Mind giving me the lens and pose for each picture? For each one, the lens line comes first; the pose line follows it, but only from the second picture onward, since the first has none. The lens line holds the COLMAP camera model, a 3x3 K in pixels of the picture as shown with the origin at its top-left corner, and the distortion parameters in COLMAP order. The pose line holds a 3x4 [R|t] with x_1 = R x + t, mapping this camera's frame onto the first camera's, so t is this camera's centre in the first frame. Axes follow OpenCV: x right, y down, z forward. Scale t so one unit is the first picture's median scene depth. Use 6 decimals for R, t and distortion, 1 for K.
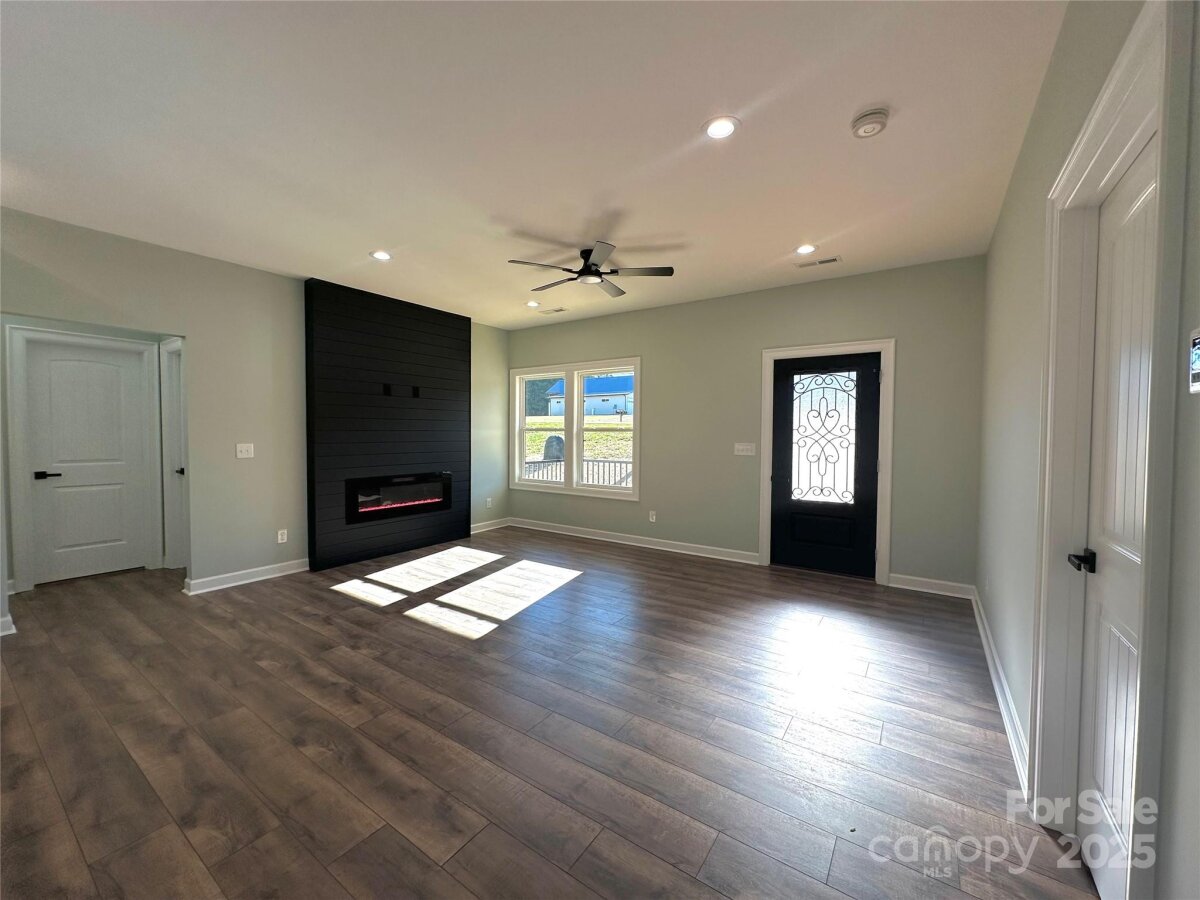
lens RADIAL K [[477.3, 0, 600.0], [0, 477.3, 450.0], [0, 0, 1]] dist [-0.001634, 0.000210]
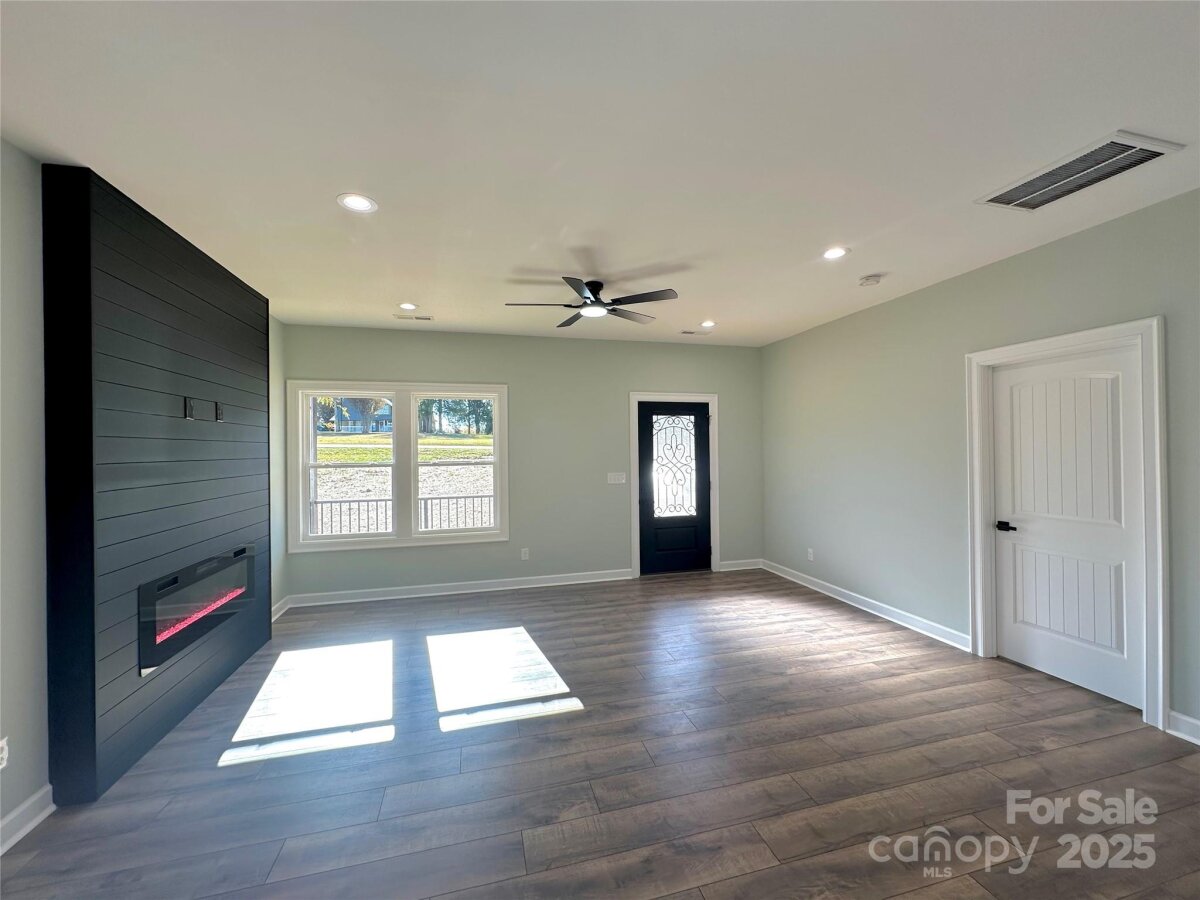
lens RADIAL K [[477.3, 0, 600.0], [0, 477.3, 450.0], [0, 0, 1]] dist [-0.001634, 0.000210]
pose [[0.650644, -0.014009, 0.759253, -0.634884], [0.042477, 0.998936, -0.017970, -0.054440], [-0.758194, 0.043943, 0.650547, 0.326553]]
